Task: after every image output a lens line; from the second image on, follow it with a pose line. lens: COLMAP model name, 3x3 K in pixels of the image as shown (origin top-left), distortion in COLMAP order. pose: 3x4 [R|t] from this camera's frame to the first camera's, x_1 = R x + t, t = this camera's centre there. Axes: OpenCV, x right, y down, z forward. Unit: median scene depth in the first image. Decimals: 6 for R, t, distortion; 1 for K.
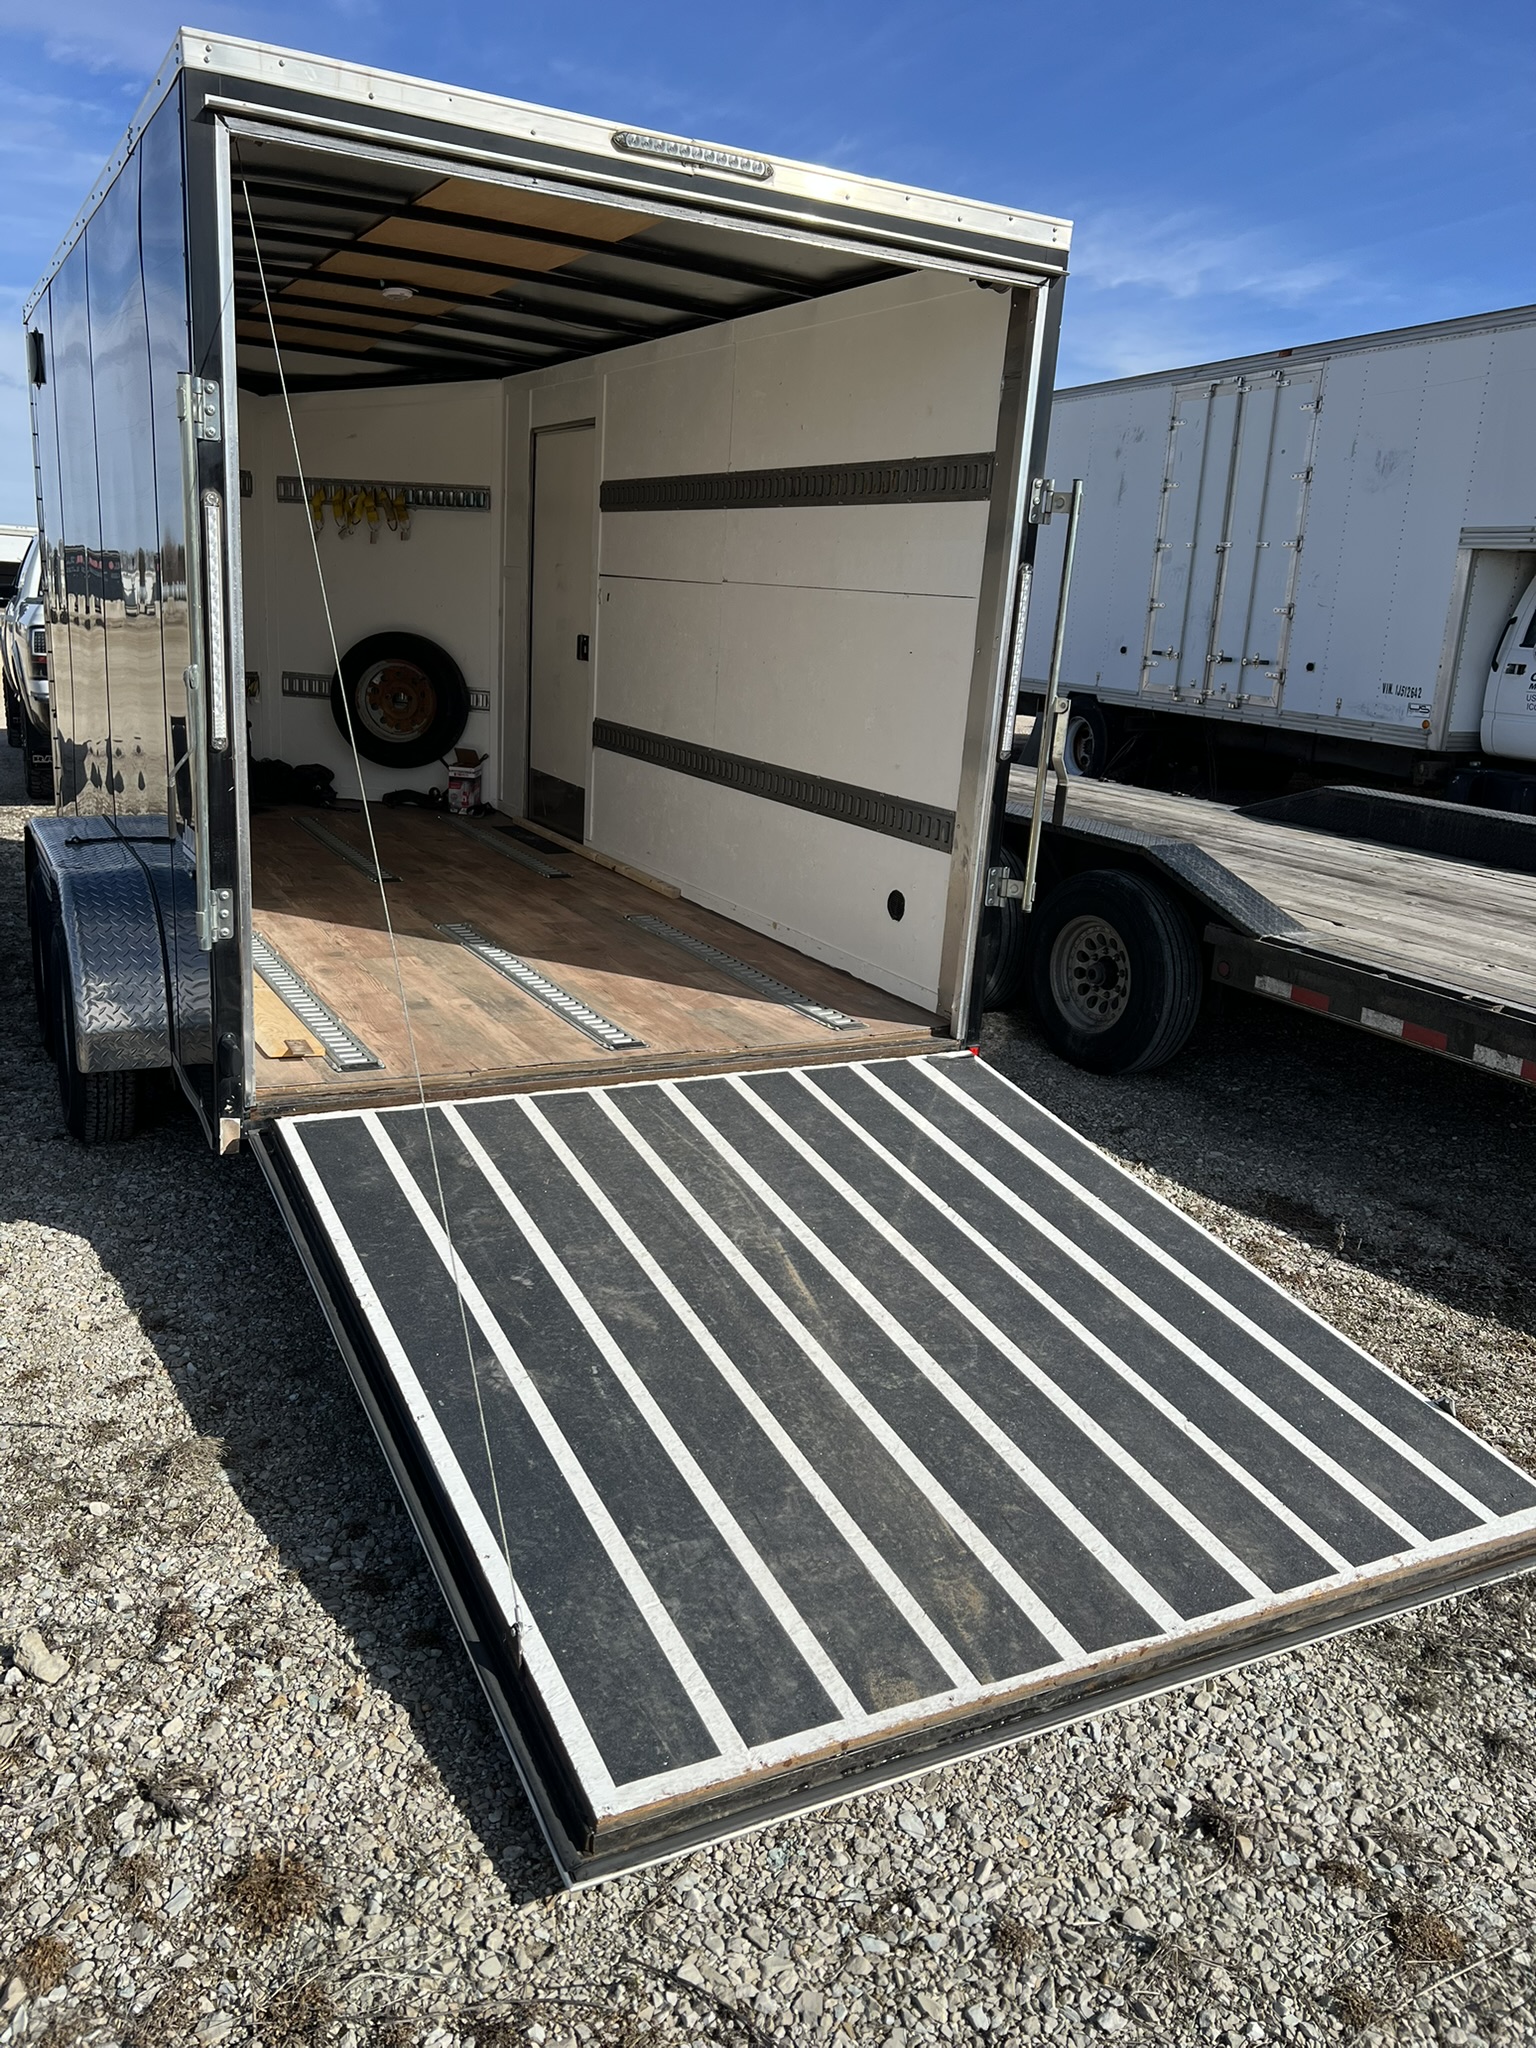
lens RADIAL K [[1553.8, 0, 773.6], [0, 1553.8, 1027.8], [0, 0, 1]] dist [0.012745, -0.009833]
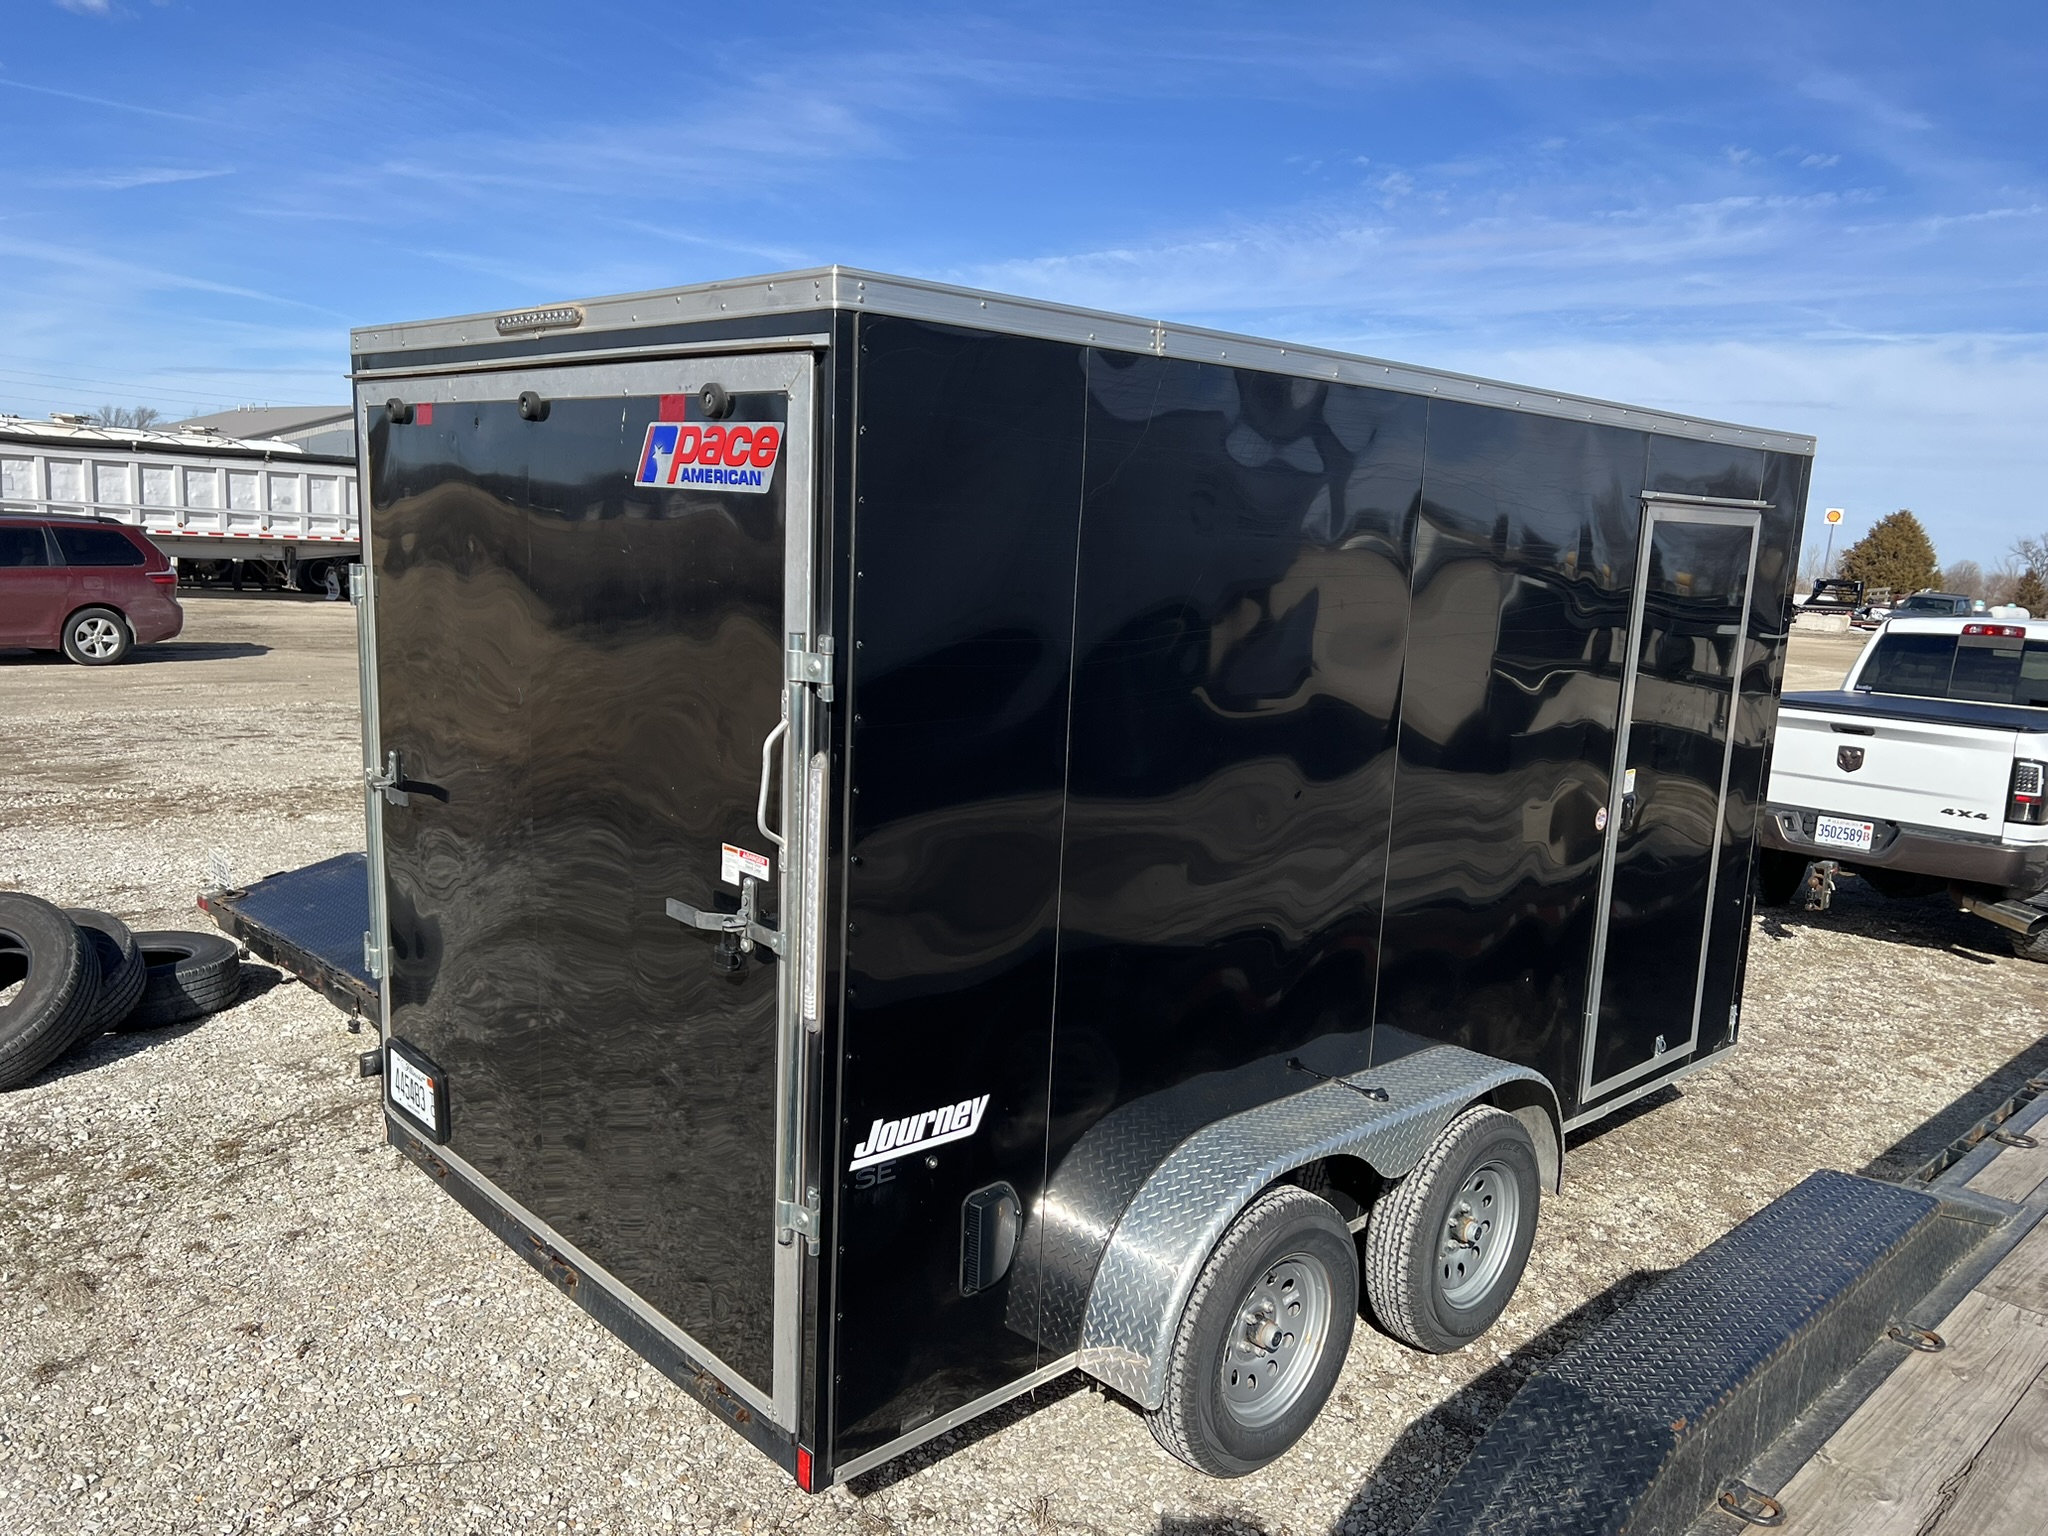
lens RADIAL K [[1553.8, 0, 1017.5], [0, 1553.8, 771.2], [0, 0, 1]] dist [0.012745, -0.009833]
pose [[0.275138, 0.108053, -0.955313, 0.994904], [-0.286661, 0.957686, 0.025760, -0.402009], [0.917674, 0.266763, 0.294470, 1.067036]]
